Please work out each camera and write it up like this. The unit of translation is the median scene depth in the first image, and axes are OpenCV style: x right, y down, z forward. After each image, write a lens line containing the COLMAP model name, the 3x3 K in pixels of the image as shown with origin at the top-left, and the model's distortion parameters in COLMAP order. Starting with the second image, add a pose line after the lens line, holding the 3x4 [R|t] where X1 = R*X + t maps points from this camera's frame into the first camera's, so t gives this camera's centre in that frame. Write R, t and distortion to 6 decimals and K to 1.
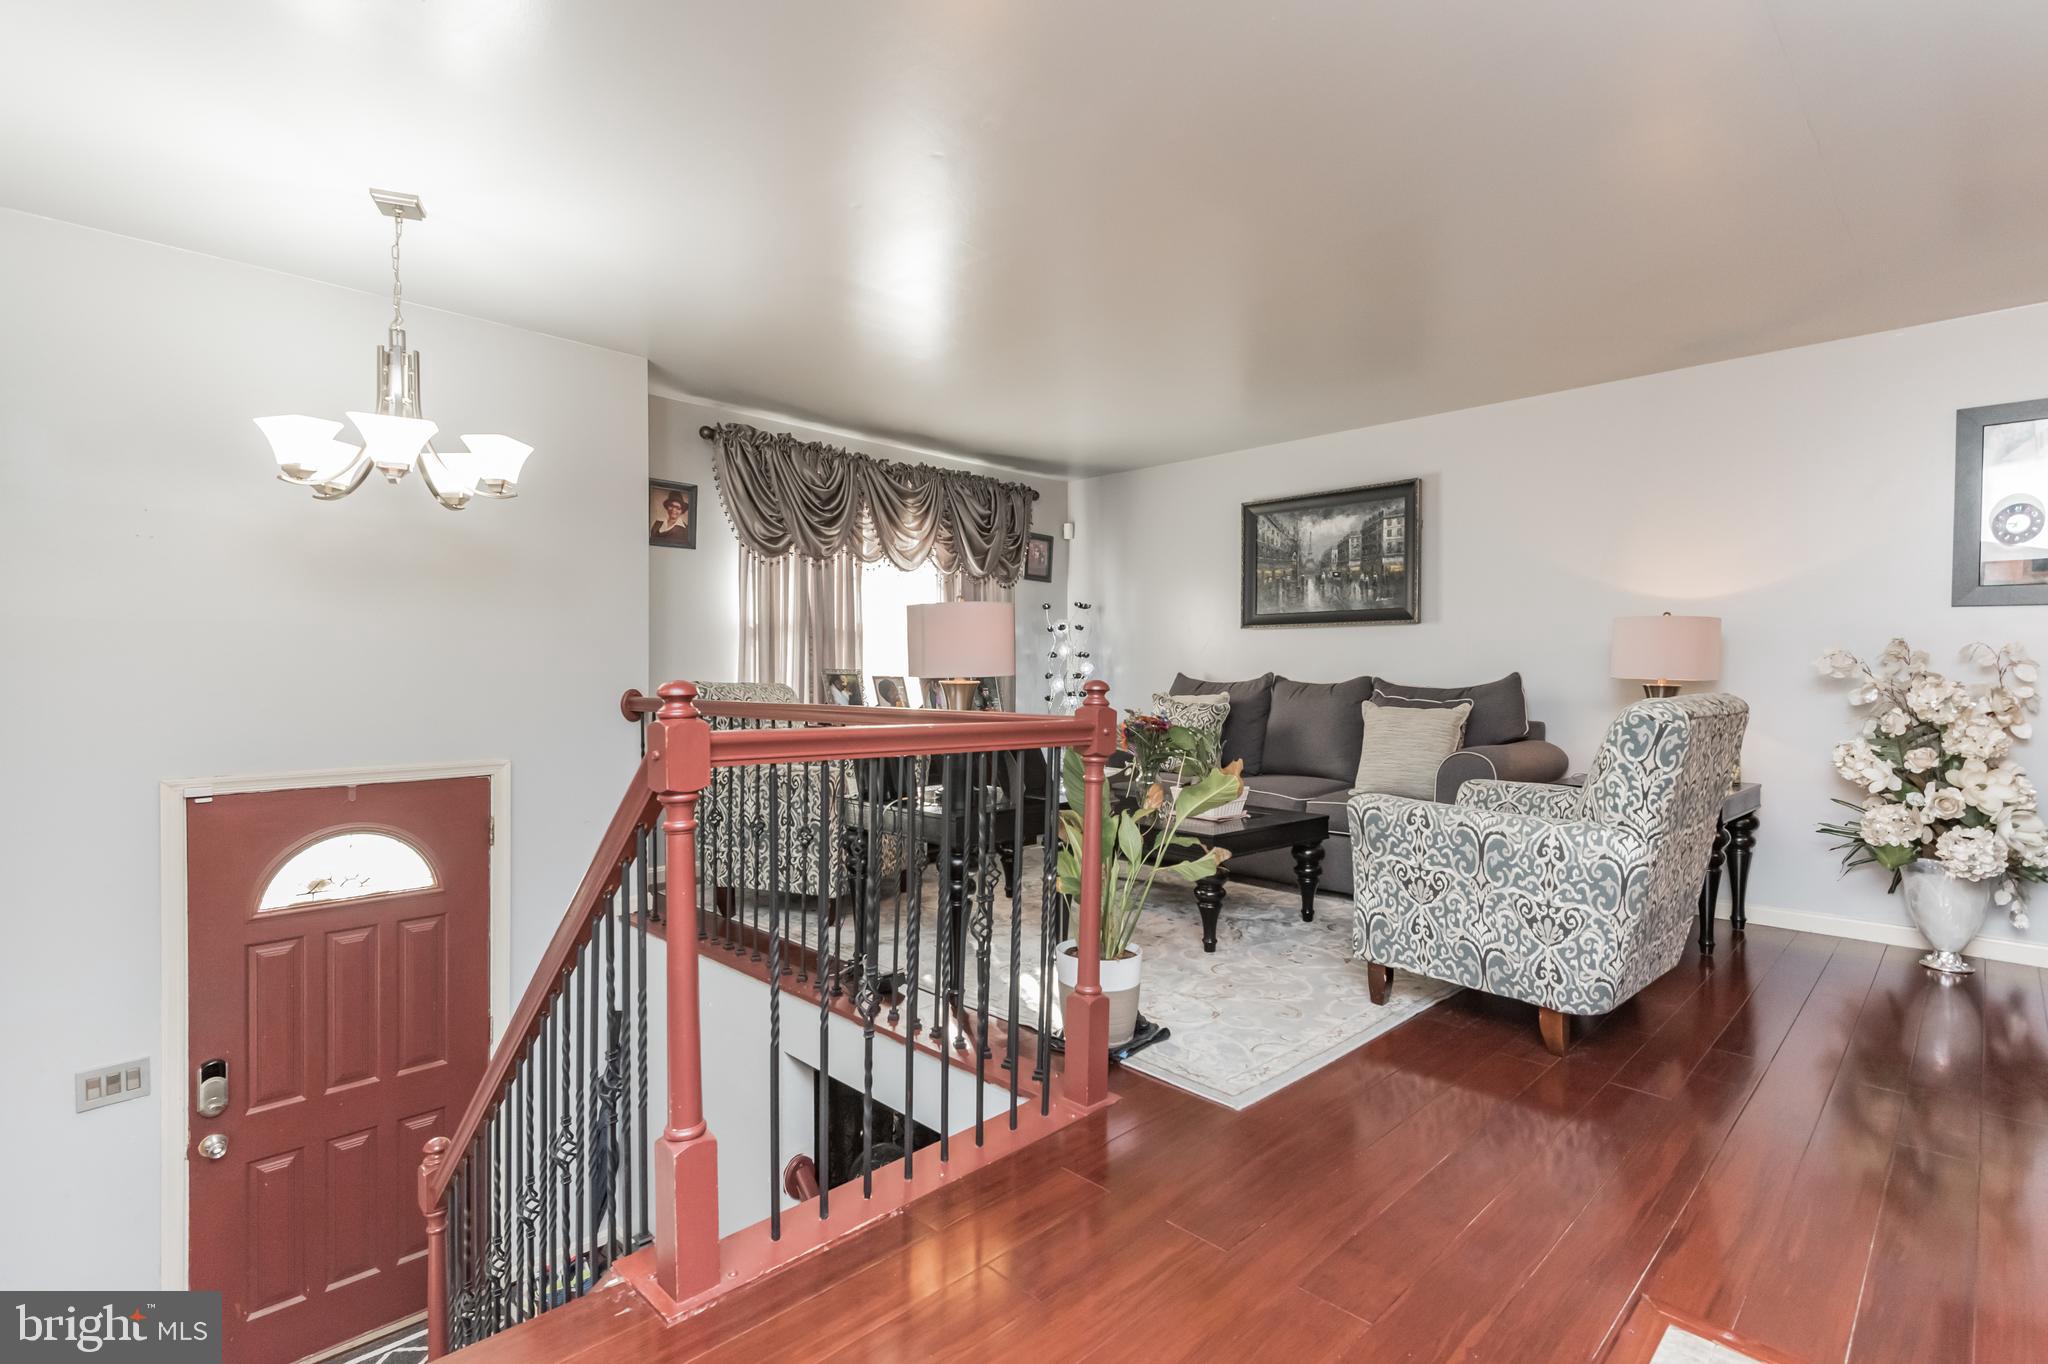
lens RADIAL K [[961.0, 0, 1036.9], [0, 961.0, 670.3], [0, 0, 1]] dist [0.031671, -0.011037]
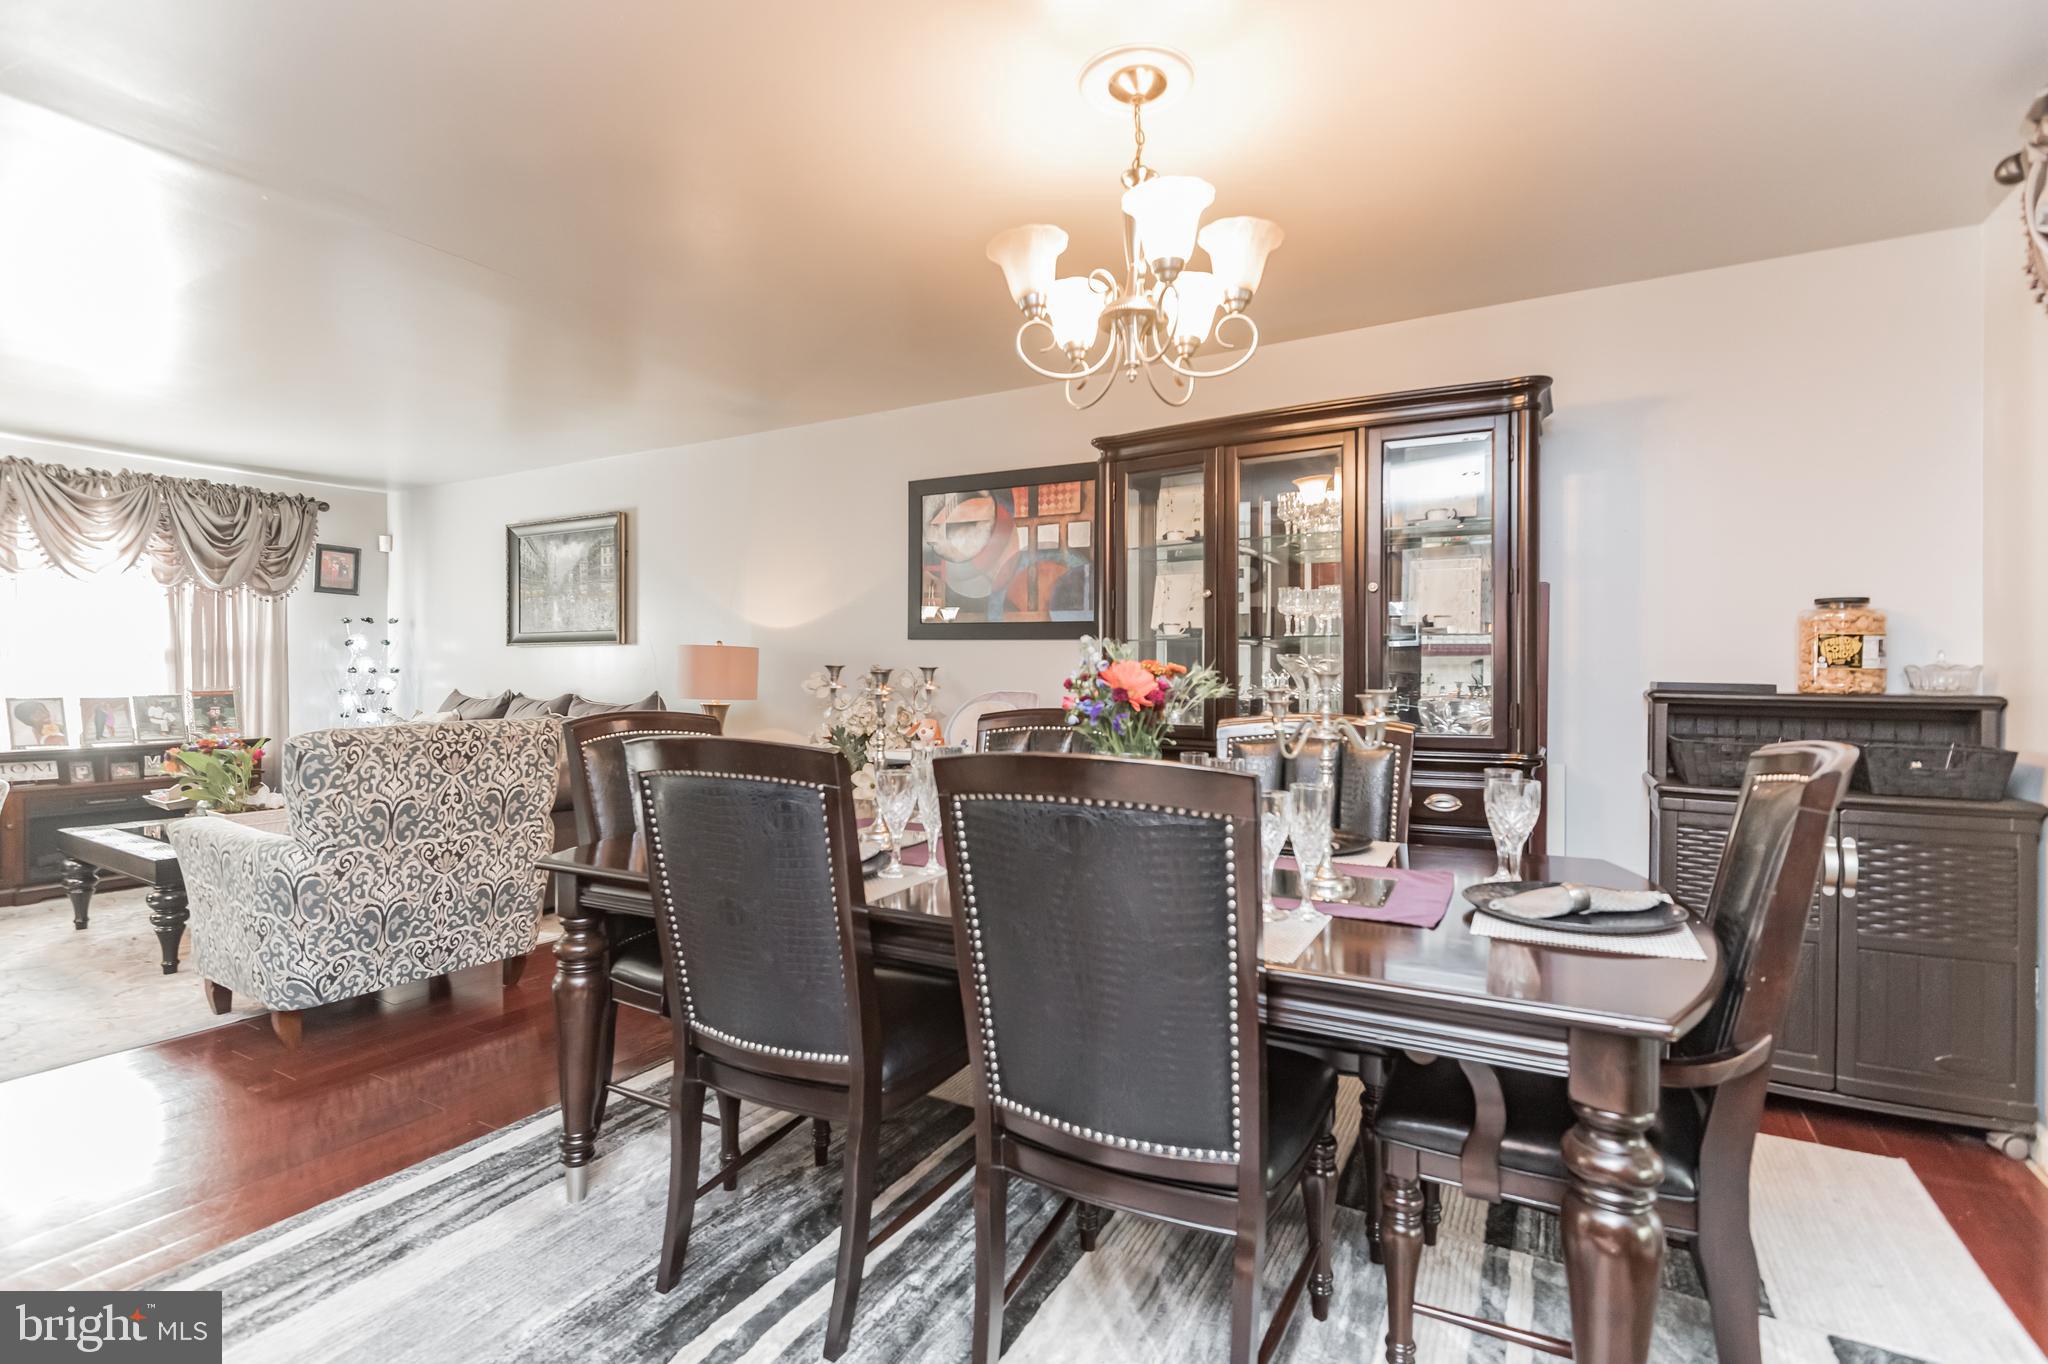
lens RADIAL K [[961.0, 0, 1028.7], [0, 961.0, 671.1], [0, 0, 1]] dist [0.031671, -0.011037]
pose [[0.970461, -0.001659, 0.241254, 0.652665], [0.001494, 0.999999, 0.000866, -0.022083], [-0.241255, -0.000480, 0.970462, -0.181769]]
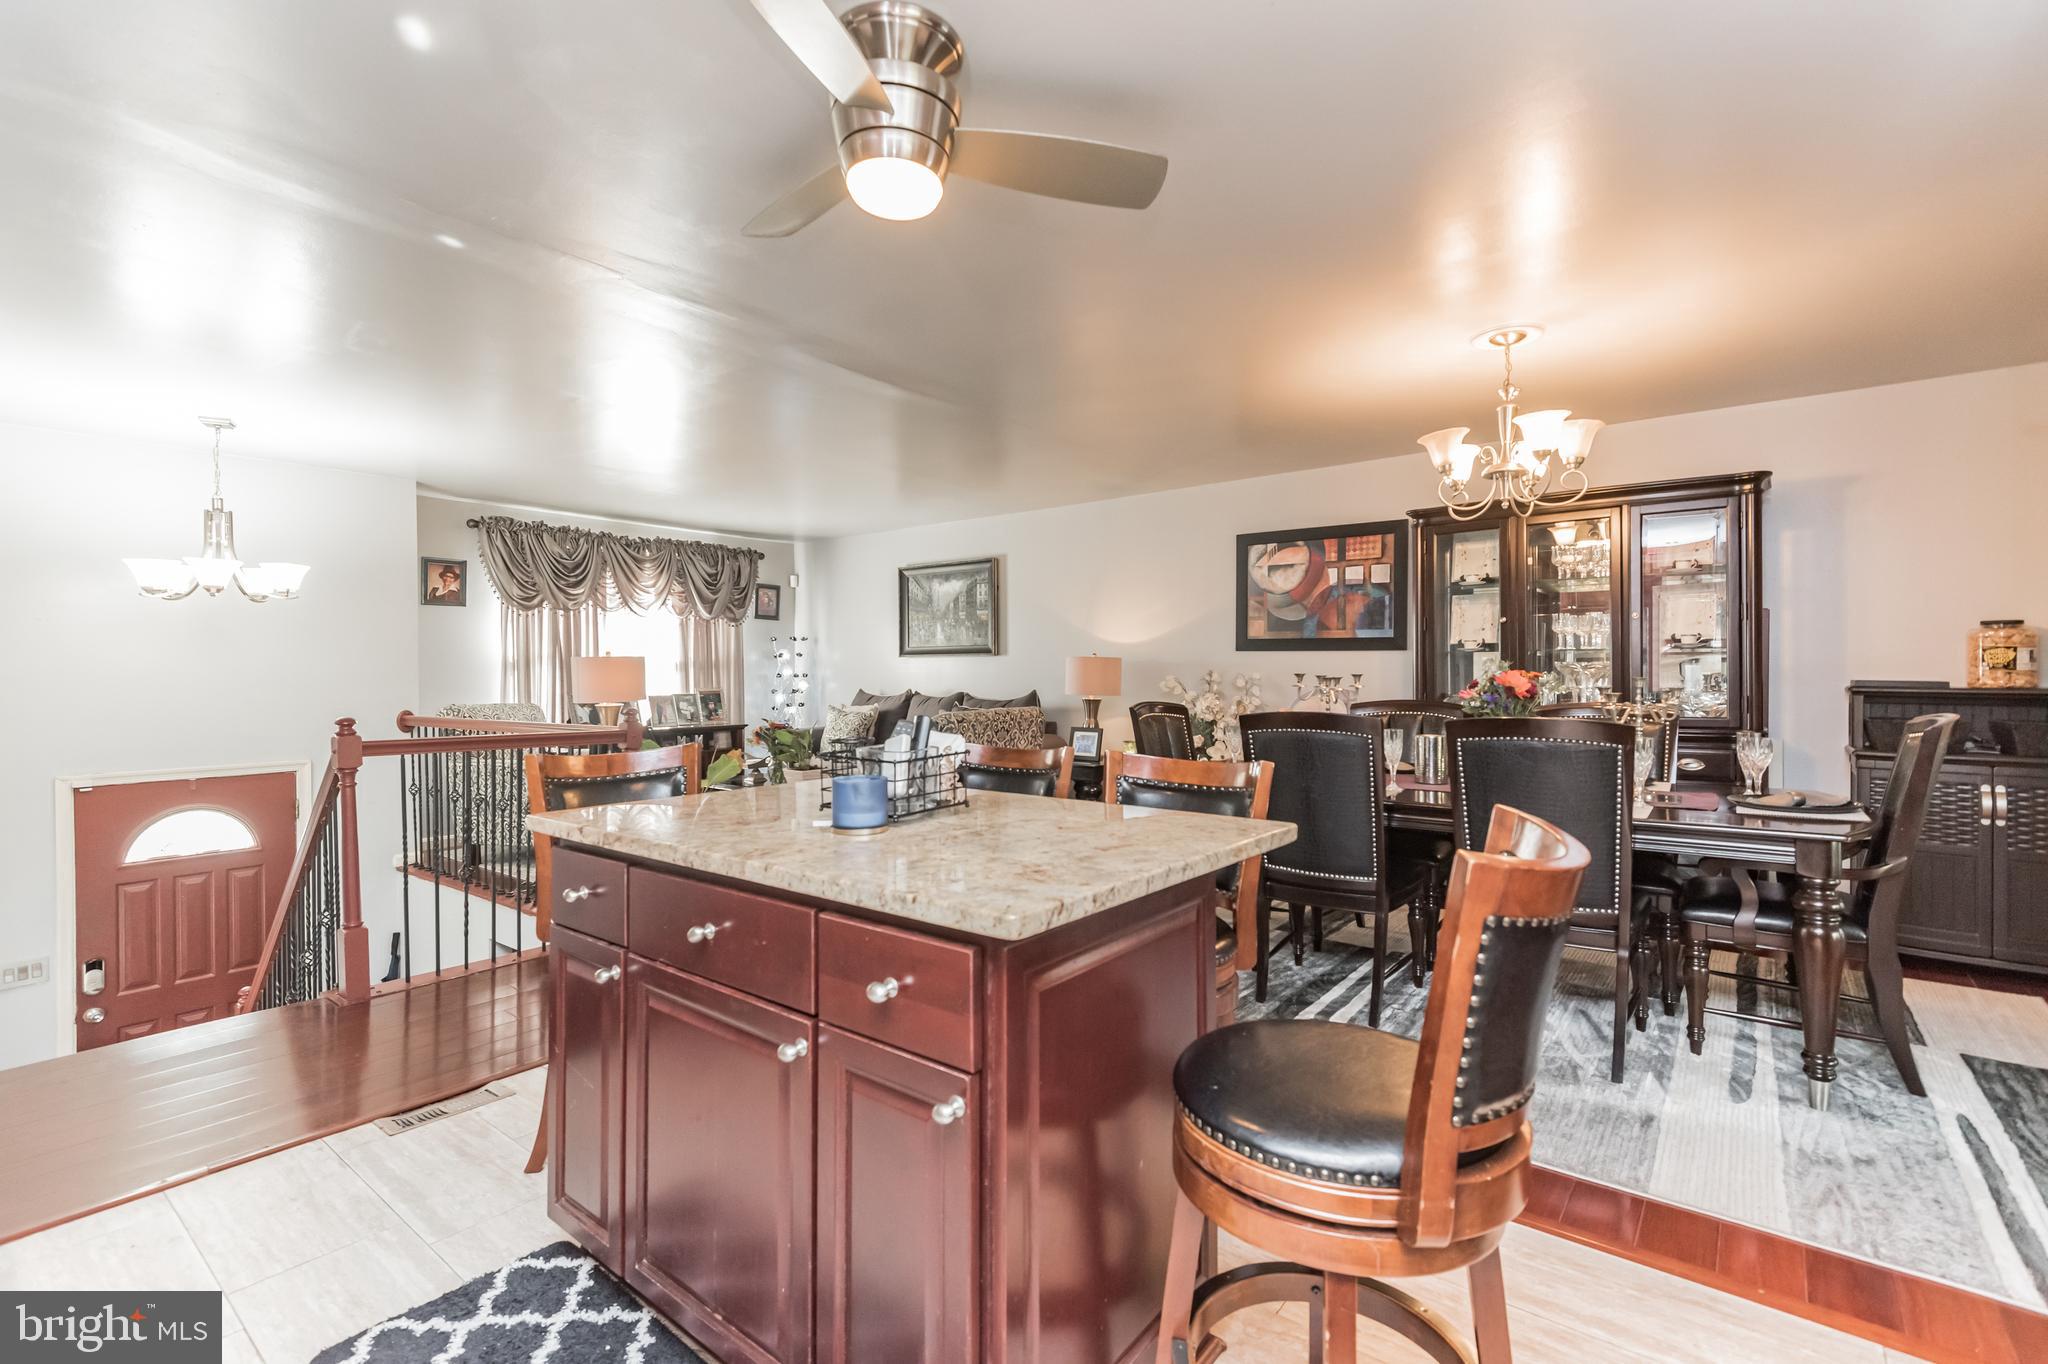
lens RADIAL K [[940.2, 0, 1036.7], [0, 940.2, 669.9], [0, 0, 1]] dist [0.037495, -0.011417]
pose [[0.995203, -0.008750, 0.097444, 0.358759], [0.008818, 0.999961, -0.000268, -0.029929], [-0.097438, 0.001126, 0.995241, -0.479789]]
